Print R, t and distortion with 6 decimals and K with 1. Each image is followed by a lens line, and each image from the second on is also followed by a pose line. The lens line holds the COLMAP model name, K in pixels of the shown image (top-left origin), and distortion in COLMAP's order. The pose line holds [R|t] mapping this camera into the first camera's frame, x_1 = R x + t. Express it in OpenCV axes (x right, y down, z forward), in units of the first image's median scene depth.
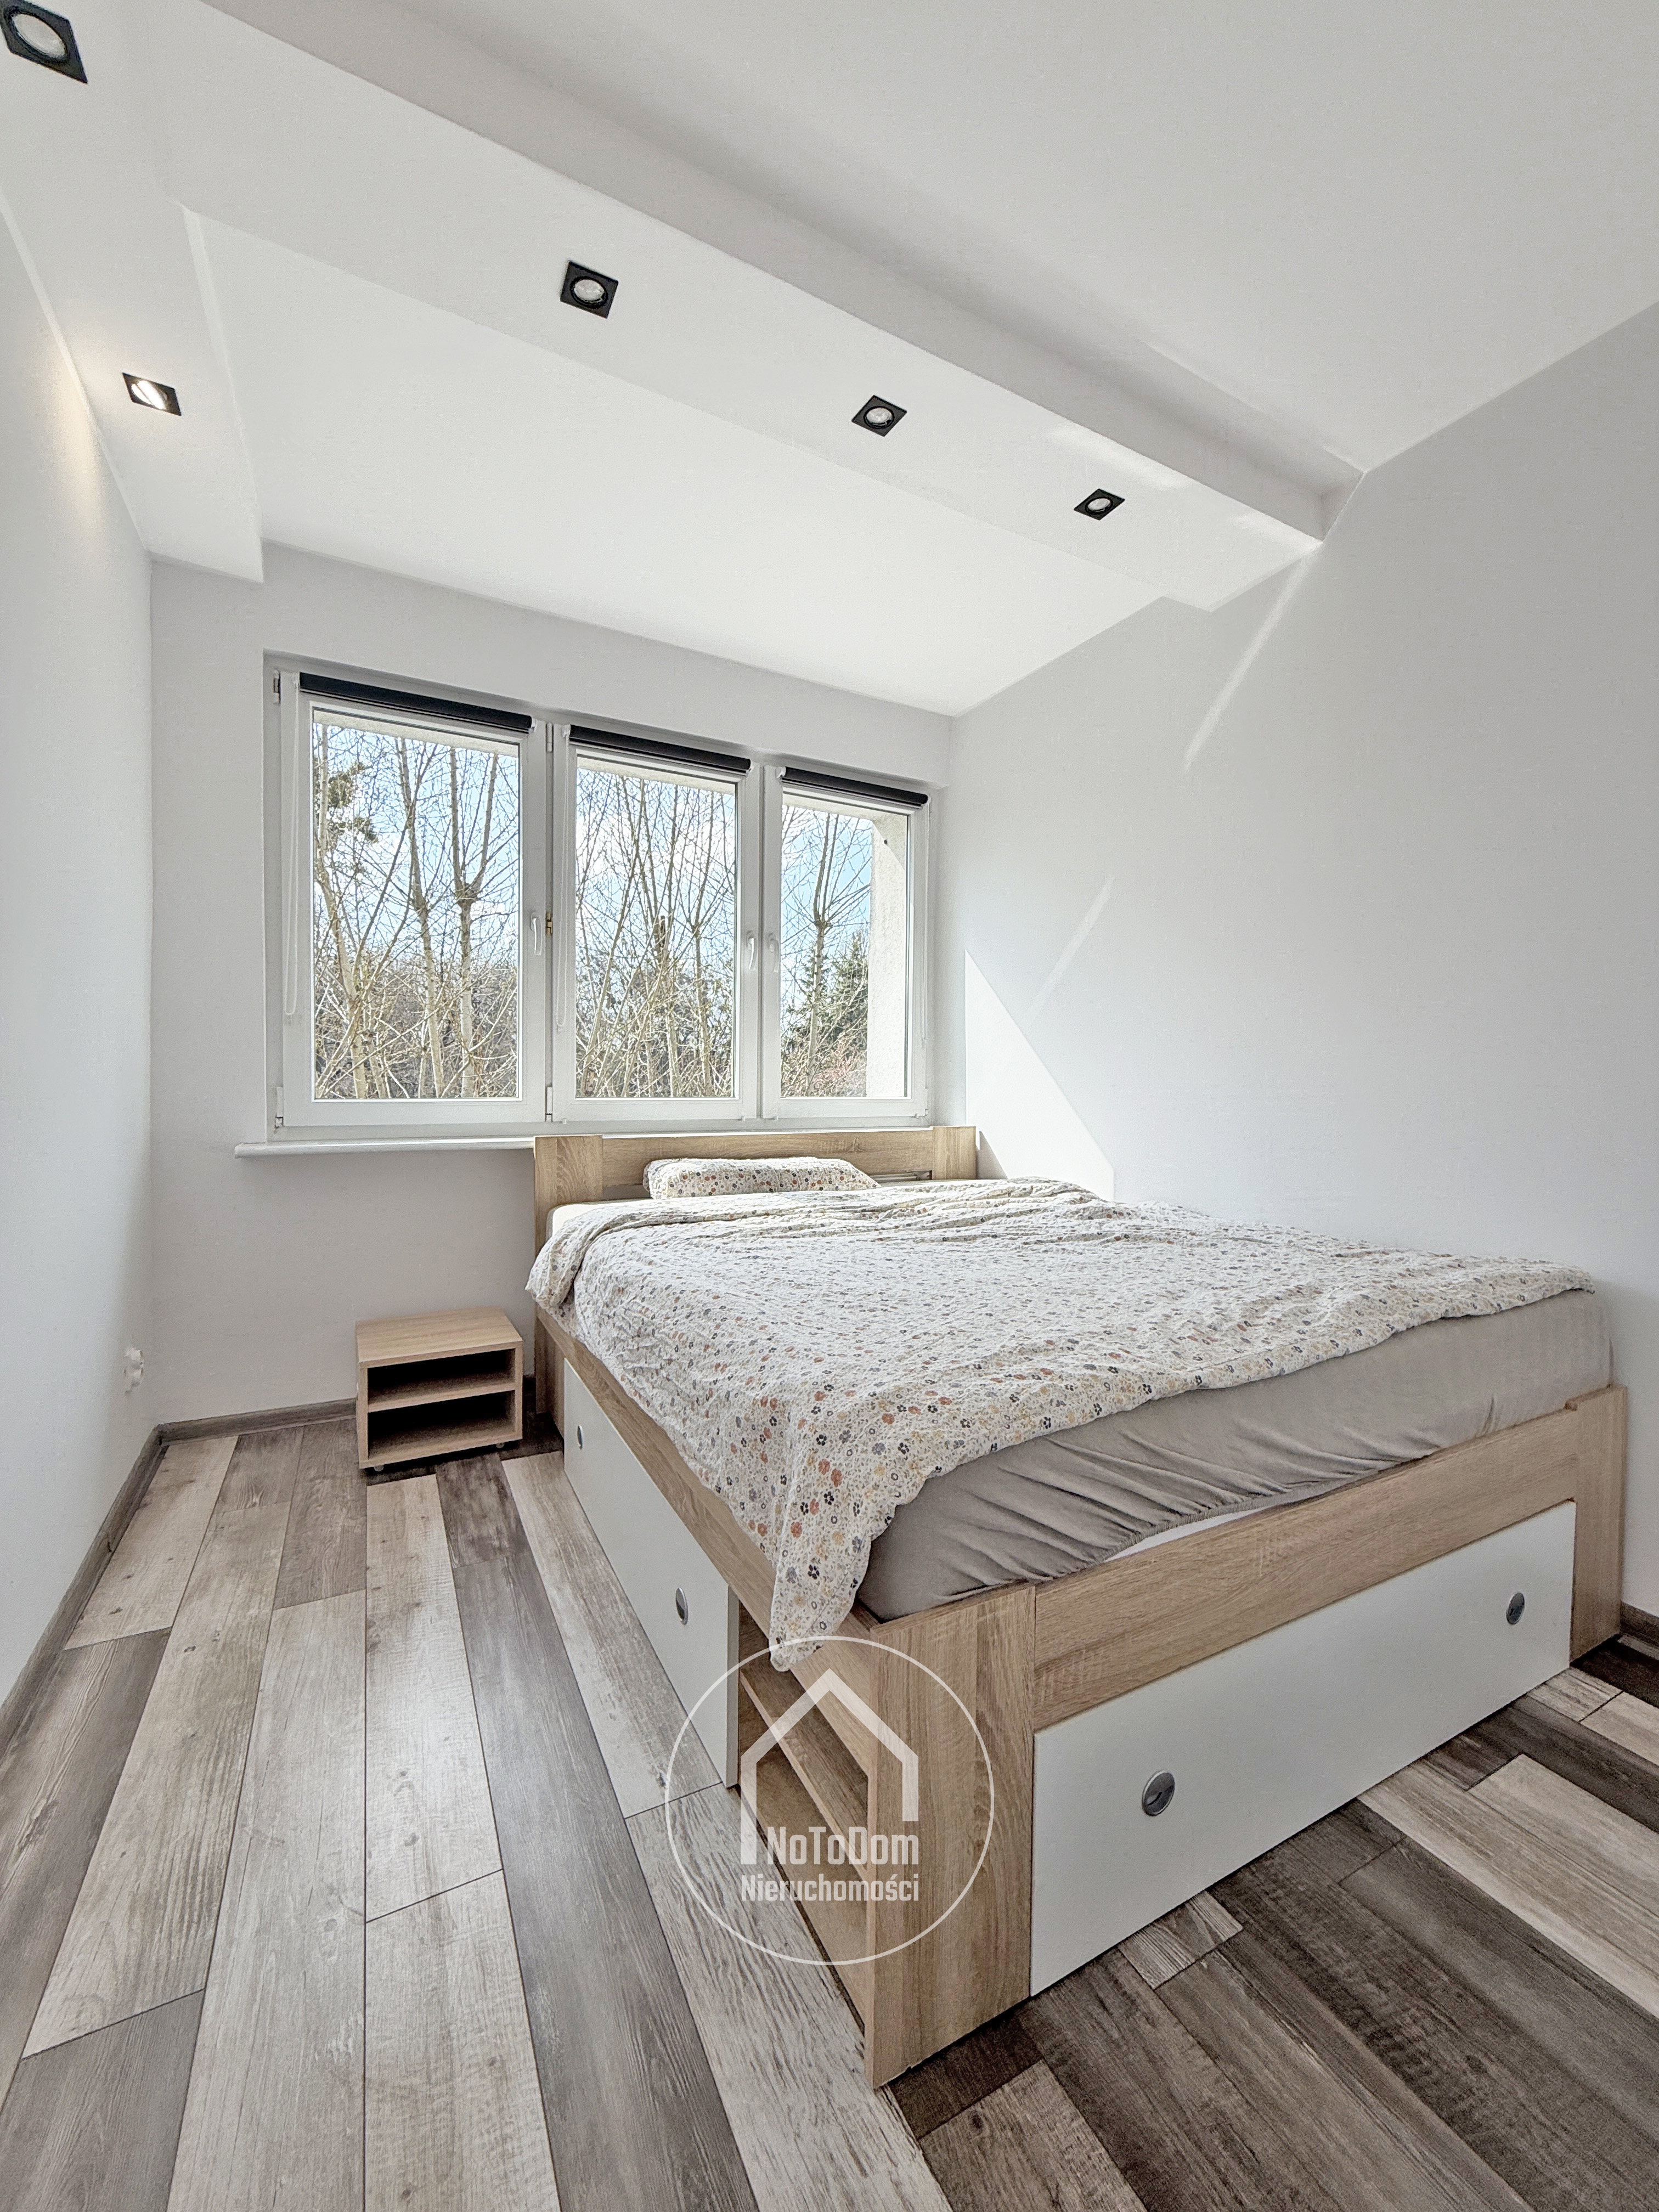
lens RADIAL K [[882.3, 0, 818.5], [0, 882.3, 1092.5], [0, 0, 1]] dist [-0.003521, 0.000764]
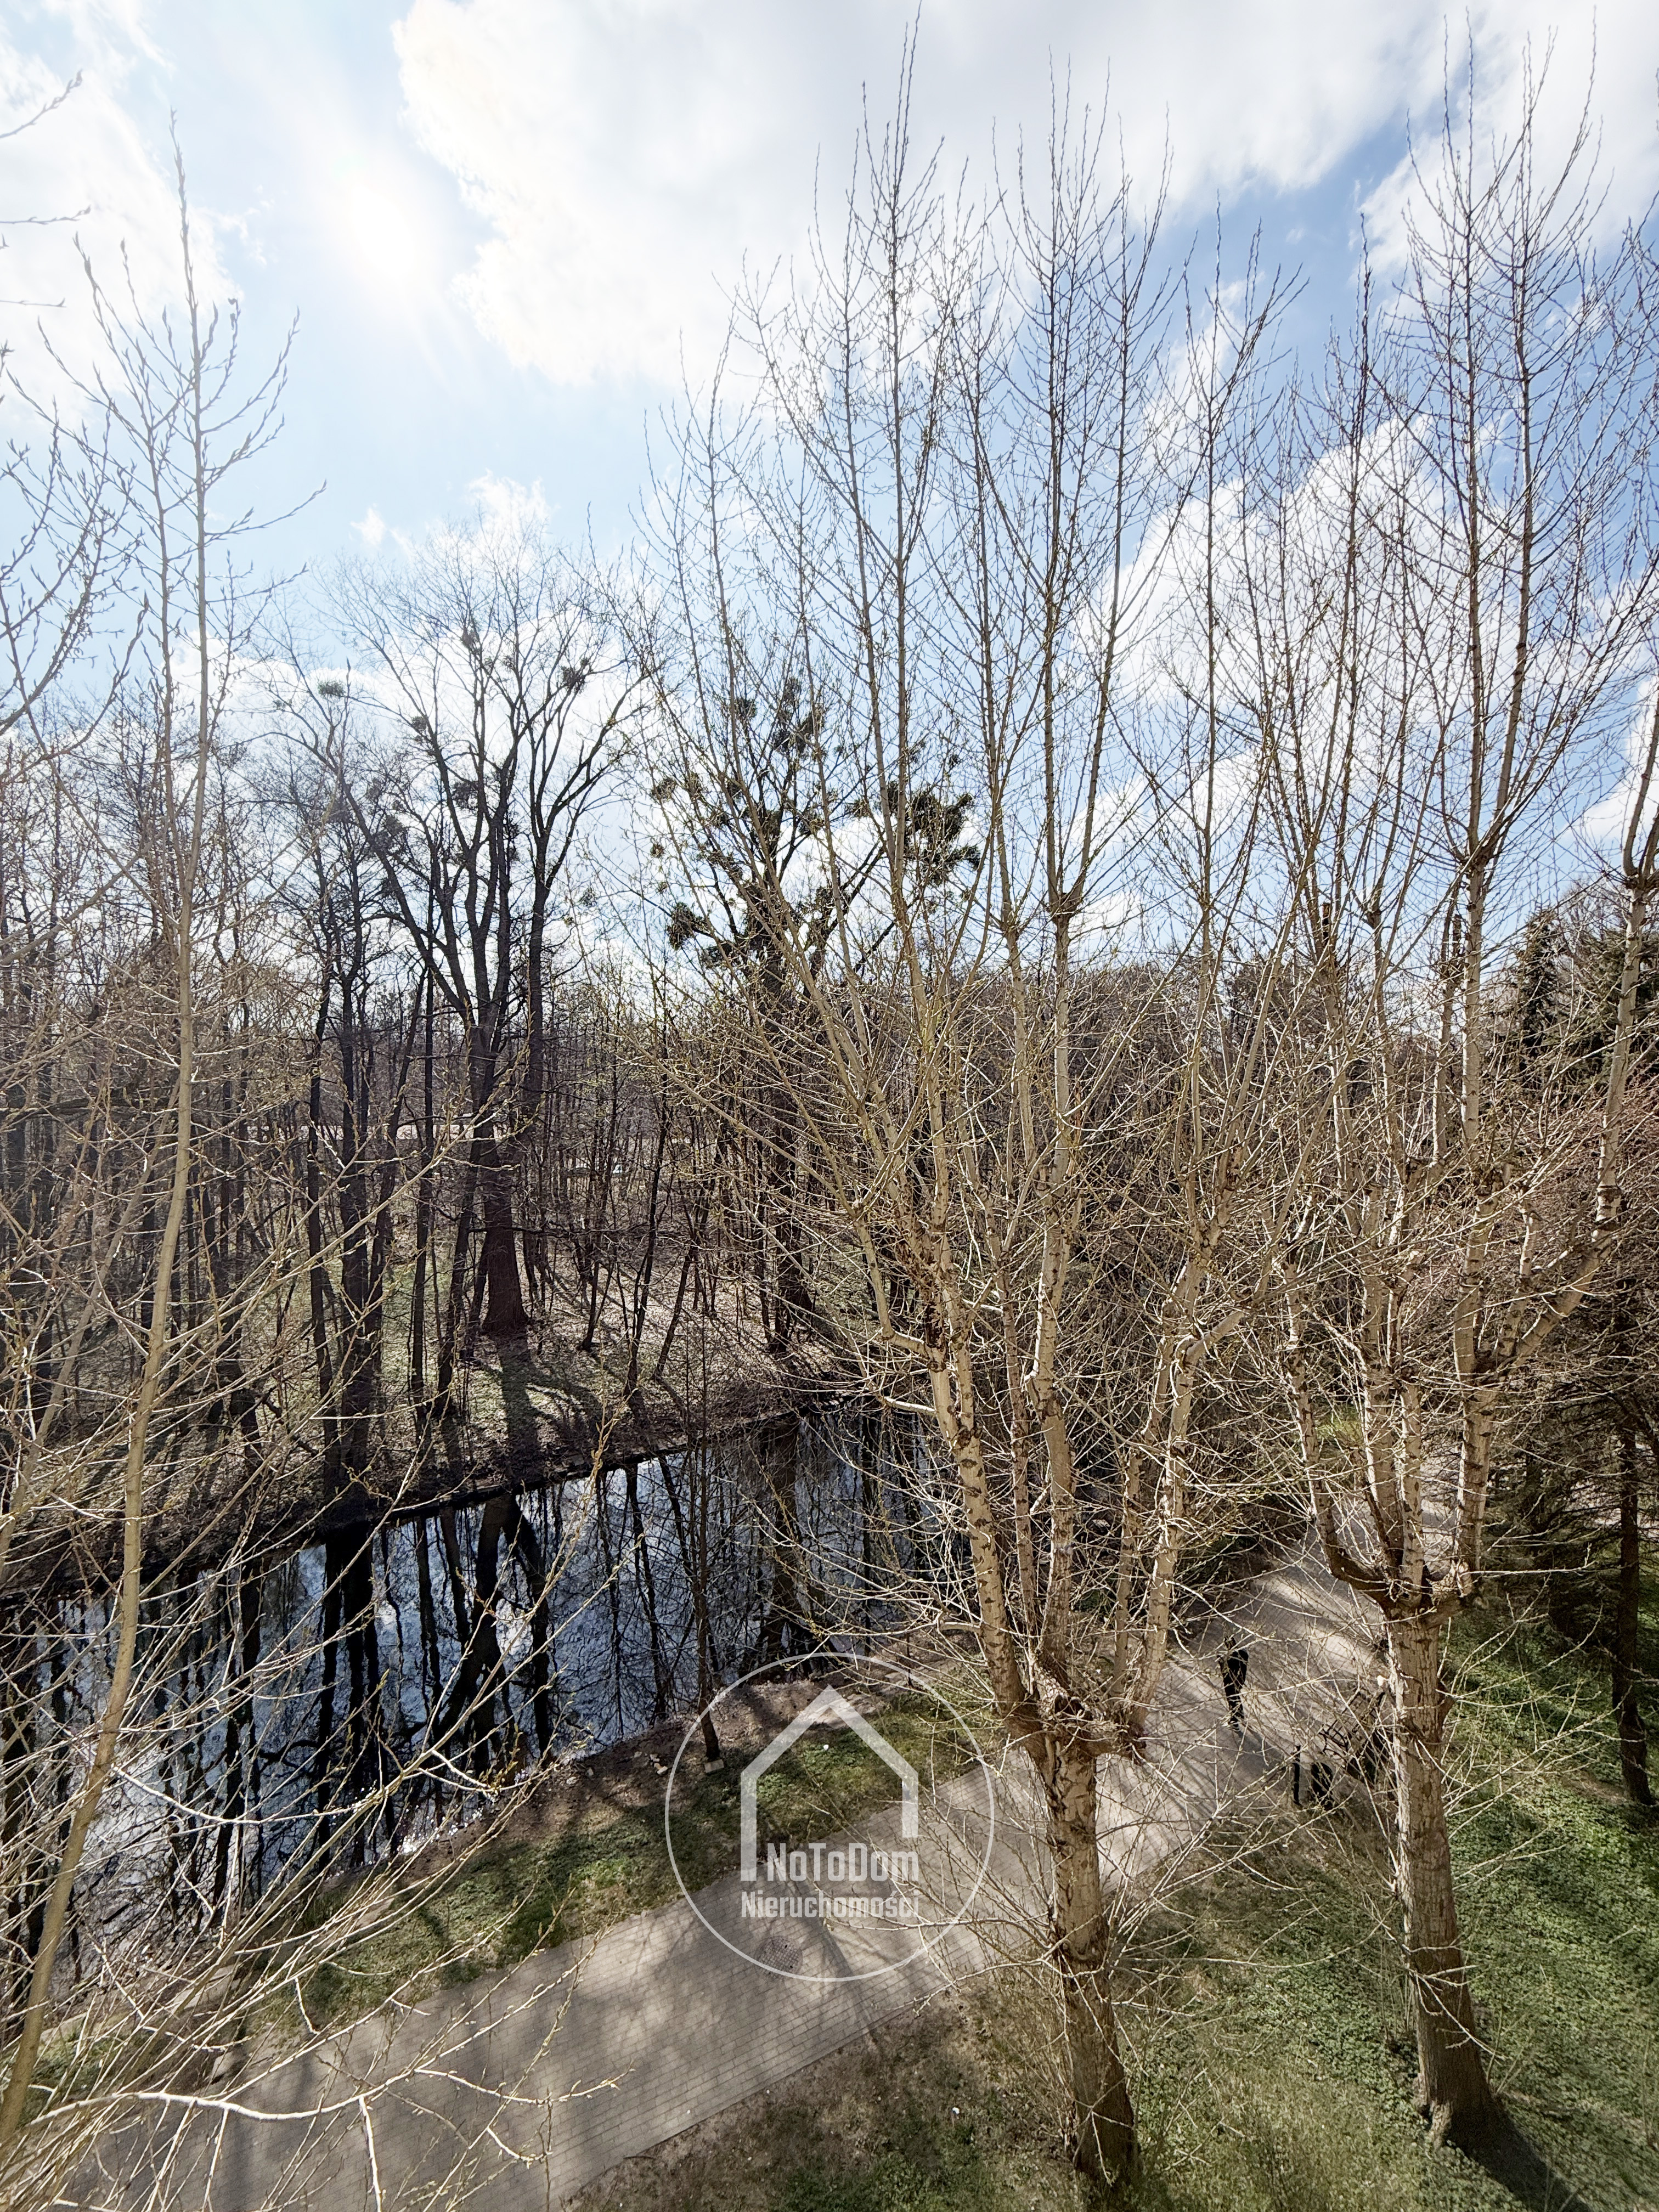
lens RADIAL K [[882.3, 0, 827.5], [0, 882.3, 1095.7], [0, 0, 1]] dist [-0.003521, 0.000764]
pose [[0.800609, 0.007394, -0.599142, -0.092822], [-0.010423, 0.999944, -0.001588, -0.051569], [0.599097, 0.007516, 0.800641, 0.239022]]
